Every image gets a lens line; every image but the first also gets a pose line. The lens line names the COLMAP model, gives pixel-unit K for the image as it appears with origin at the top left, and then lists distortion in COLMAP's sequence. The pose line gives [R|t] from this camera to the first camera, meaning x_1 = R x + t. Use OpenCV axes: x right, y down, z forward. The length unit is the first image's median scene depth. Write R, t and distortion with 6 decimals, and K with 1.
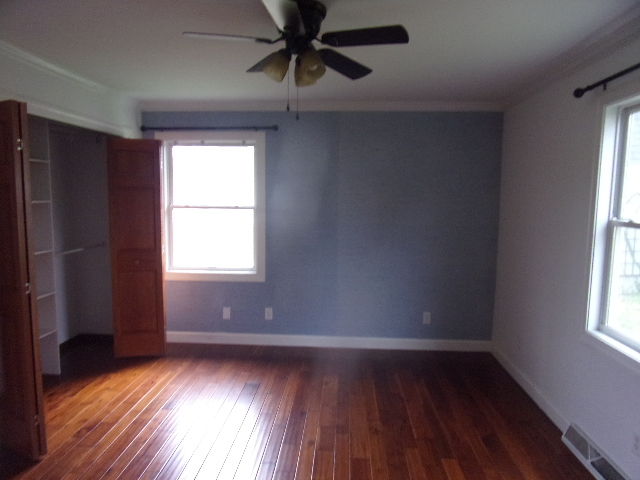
lens RADIAL K [[472.0, 0, 320.9], [0, 472.0, 250.2], [0, 0, 1]] dist [-0.010202, -0.000645]
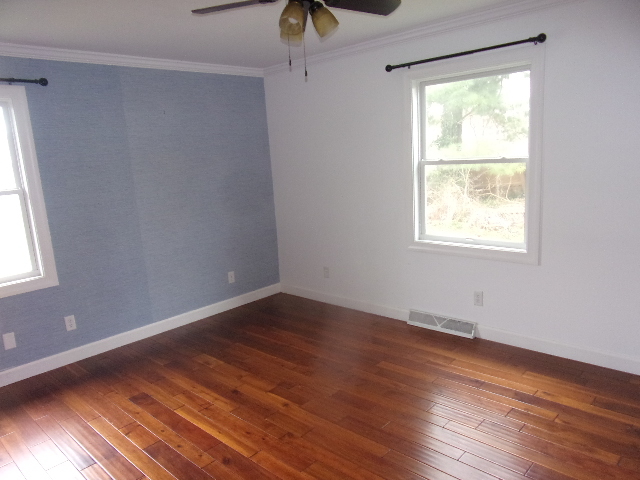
lens RADIAL K [[472.0, 0, 320.9], [0, 472.0, 250.2], [0, 0, 1]] dist [-0.010202, -0.000645]
pose [[0.636841, -0.207720, 0.742486, -0.421771], [0.157807, 0.977753, 0.138185, -0.028242], [-0.754672, 0.029168, 0.655453, 0.173270]]
